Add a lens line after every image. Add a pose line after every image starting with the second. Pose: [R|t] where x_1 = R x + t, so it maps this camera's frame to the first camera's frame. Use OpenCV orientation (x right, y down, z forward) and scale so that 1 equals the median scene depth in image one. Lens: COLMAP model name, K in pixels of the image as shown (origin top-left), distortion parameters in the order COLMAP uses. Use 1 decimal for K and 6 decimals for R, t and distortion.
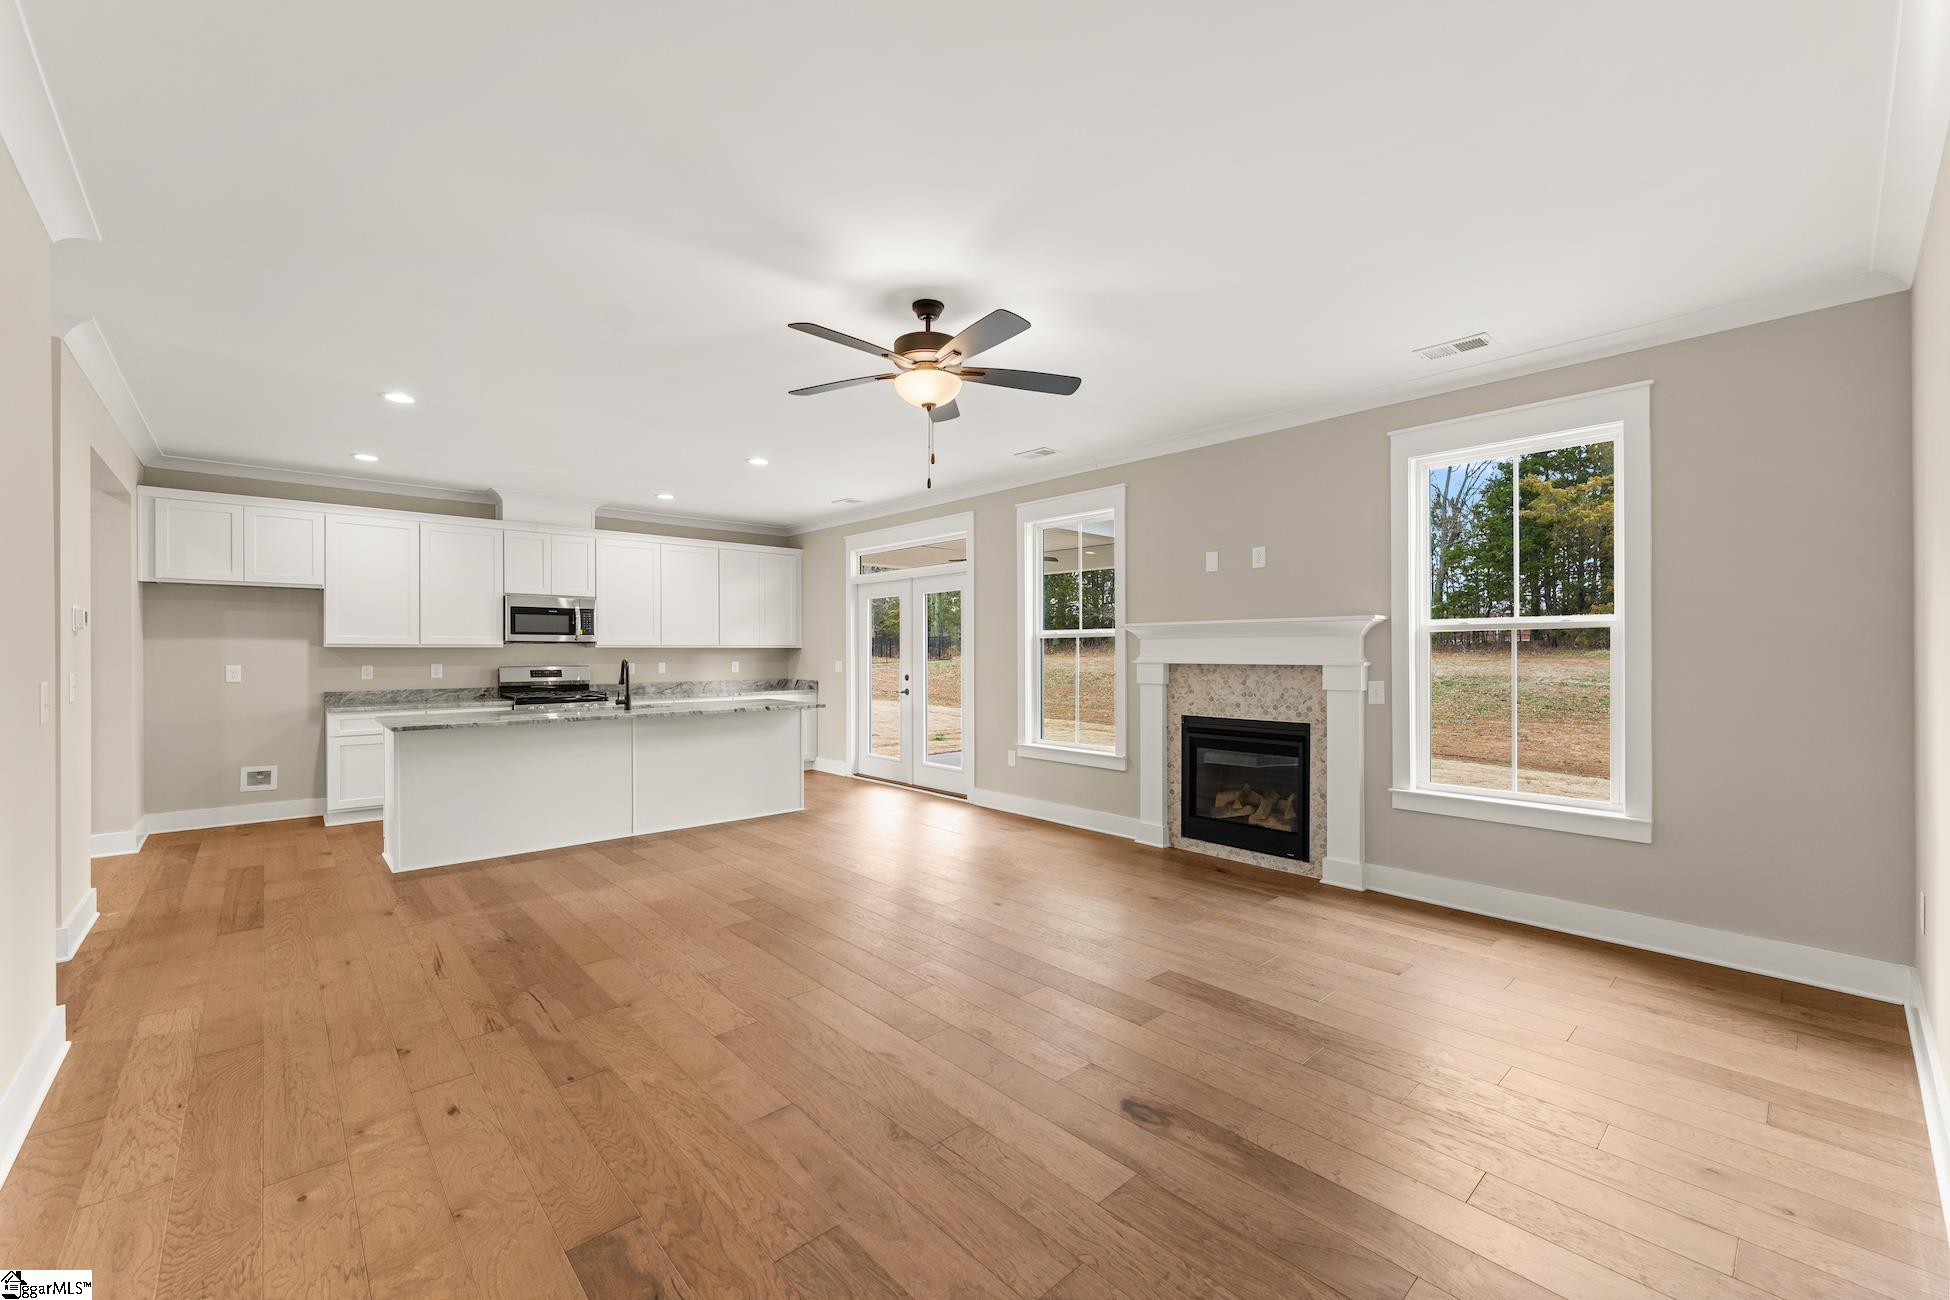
lens RADIAL K [[776.5, 0, 971.2], [0, 776.5, 655.4], [0, 0, 1]] dist [0.002951, 0.000195]
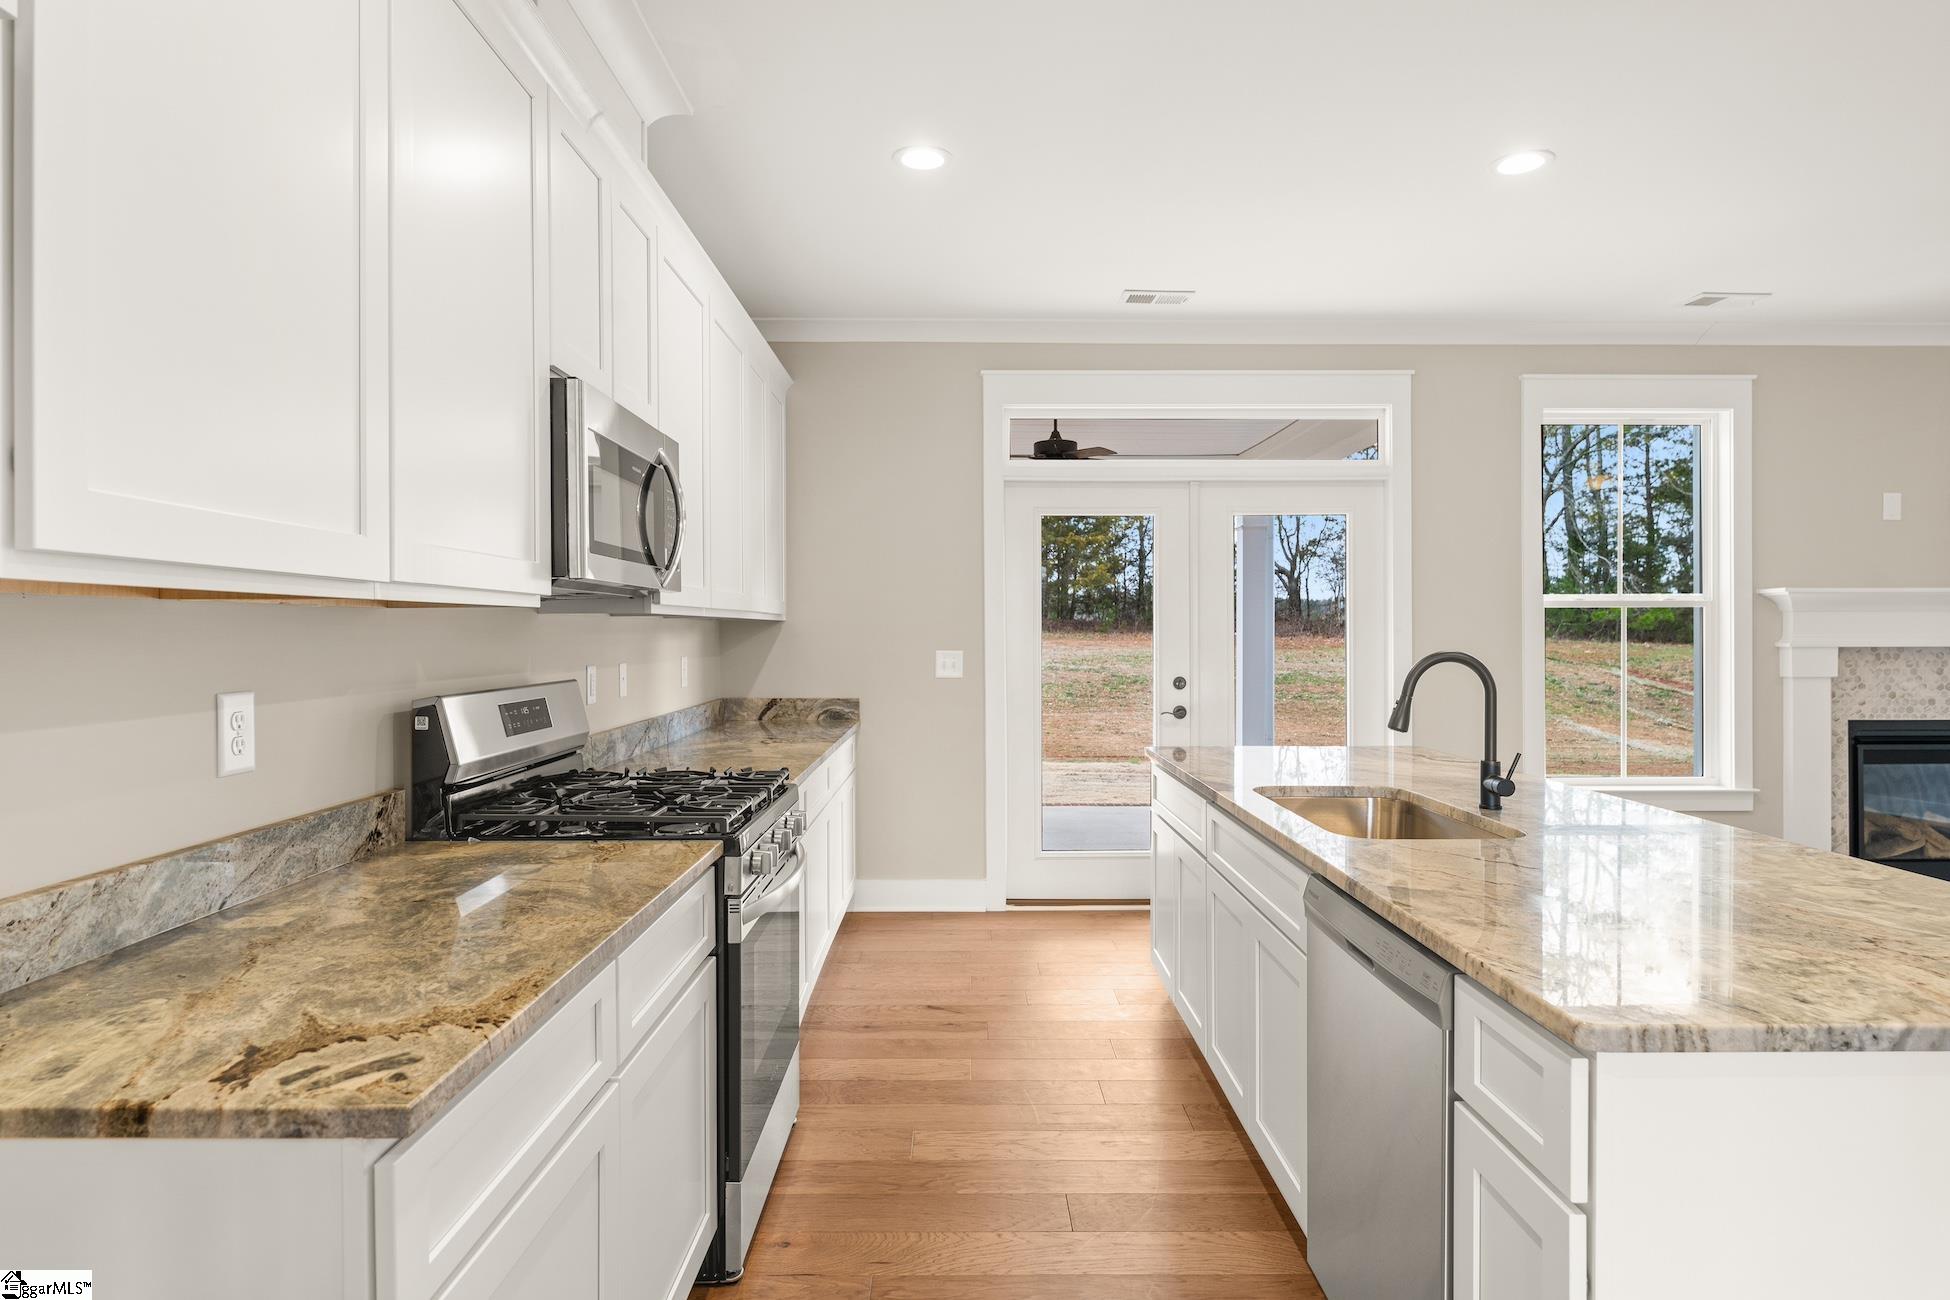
lens RADIAL K [[1085.2, 0, 973.9], [0, 1085.2, 640.1], [0, 0, 1]] dist [-0.000408, 0.000196]
pose [[0.663089, -0.004069, 0.748529, -1.060548], [0.002986, 0.999992, 0.002791, -0.001073], [-0.748534, 0.000384, 0.663096, 1.005923]]
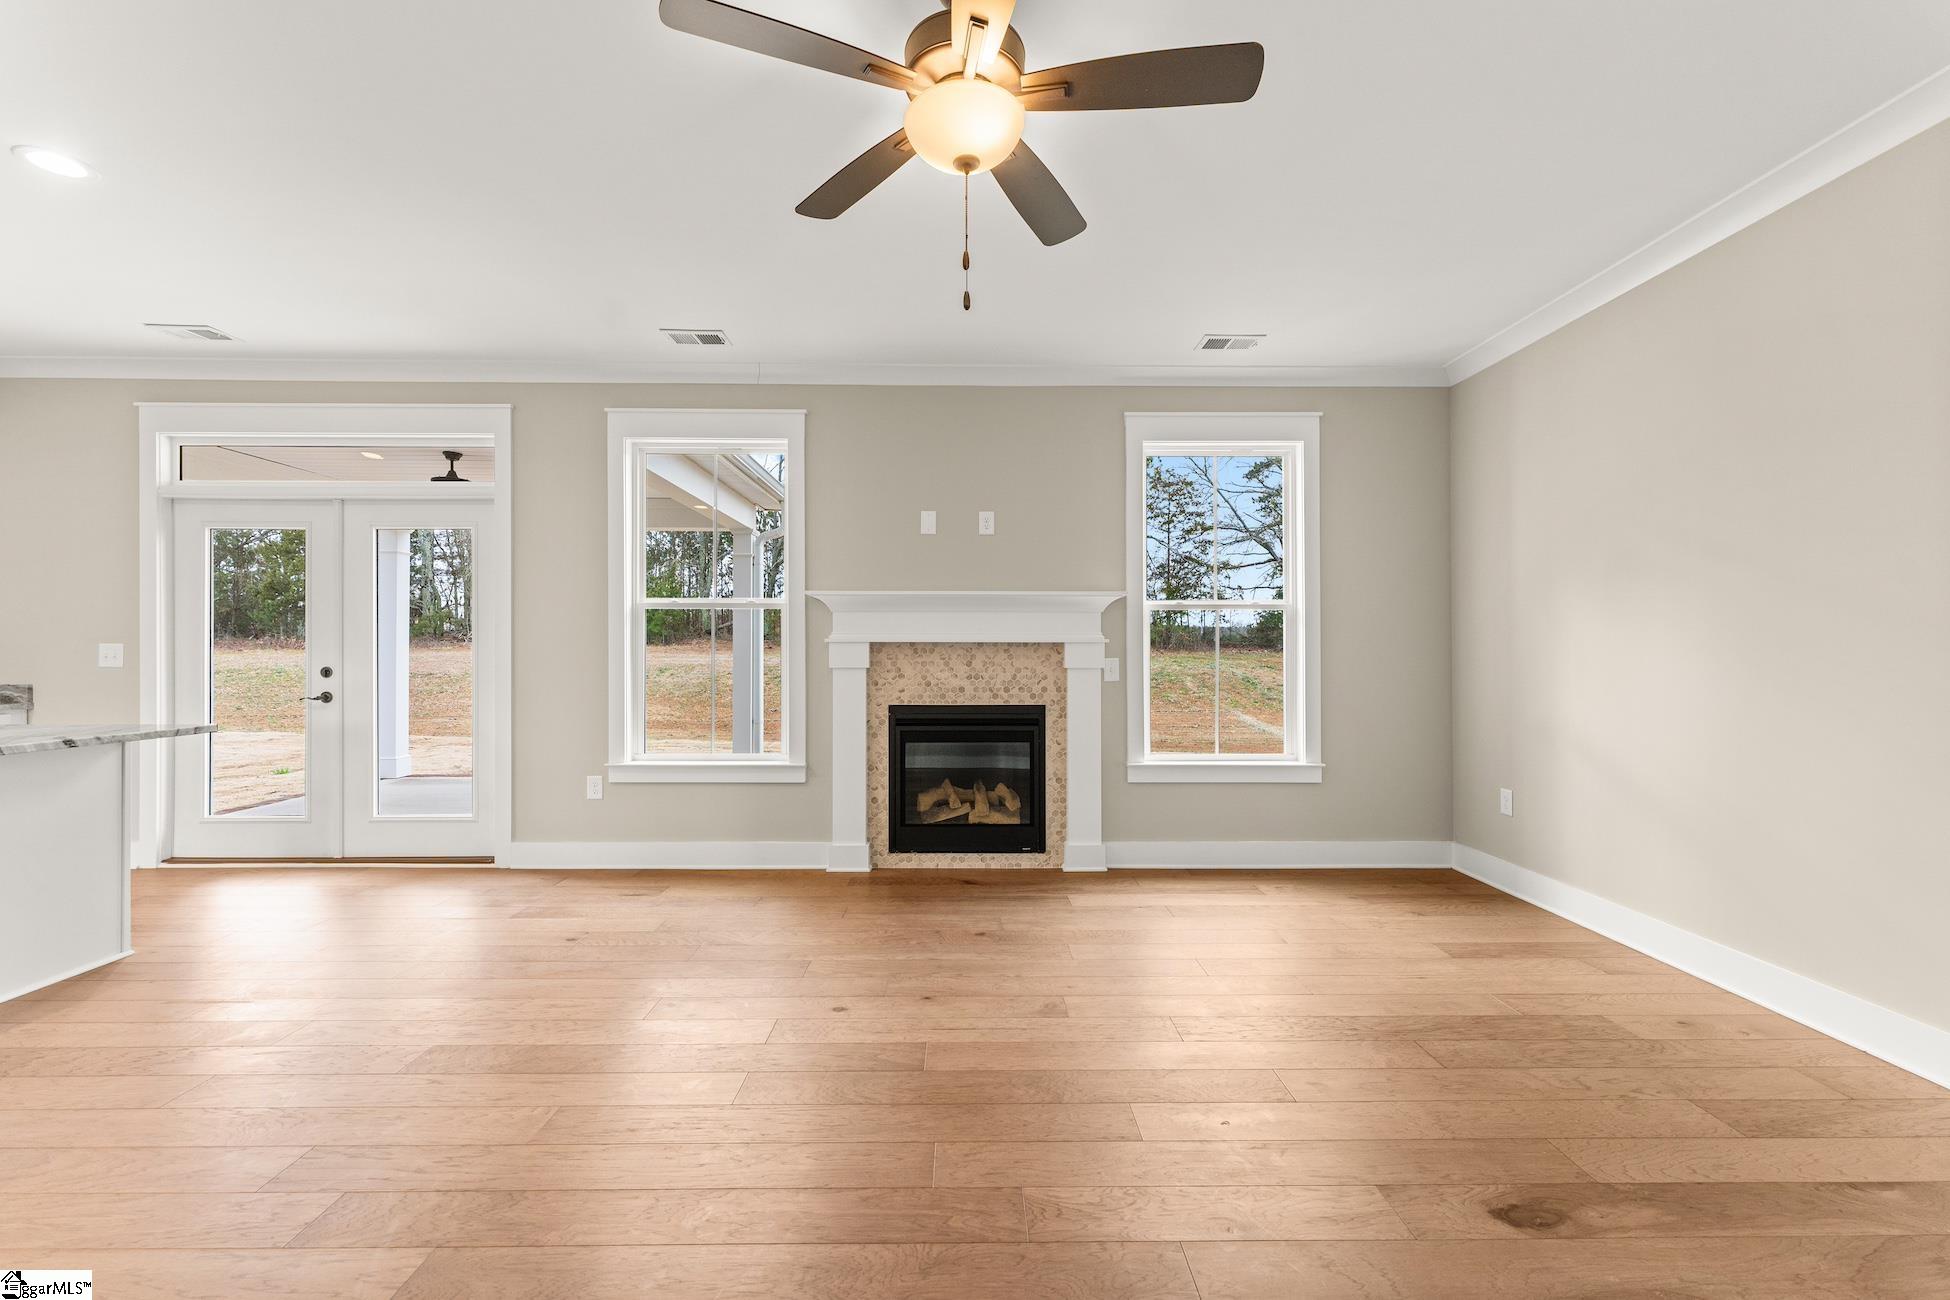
lens RADIAL K [[788.2, 0, 970.8], [0, 788.2, 648.4], [0, 0, 1]] dist [0.003164, -0.000057]
pose [[0.663641, 0.003743, 0.748042, -0.316877], [0.000623, 0.999984, -0.005556, 0.022895], [-0.748051, 0.004153, 0.663628, 0.406415]]
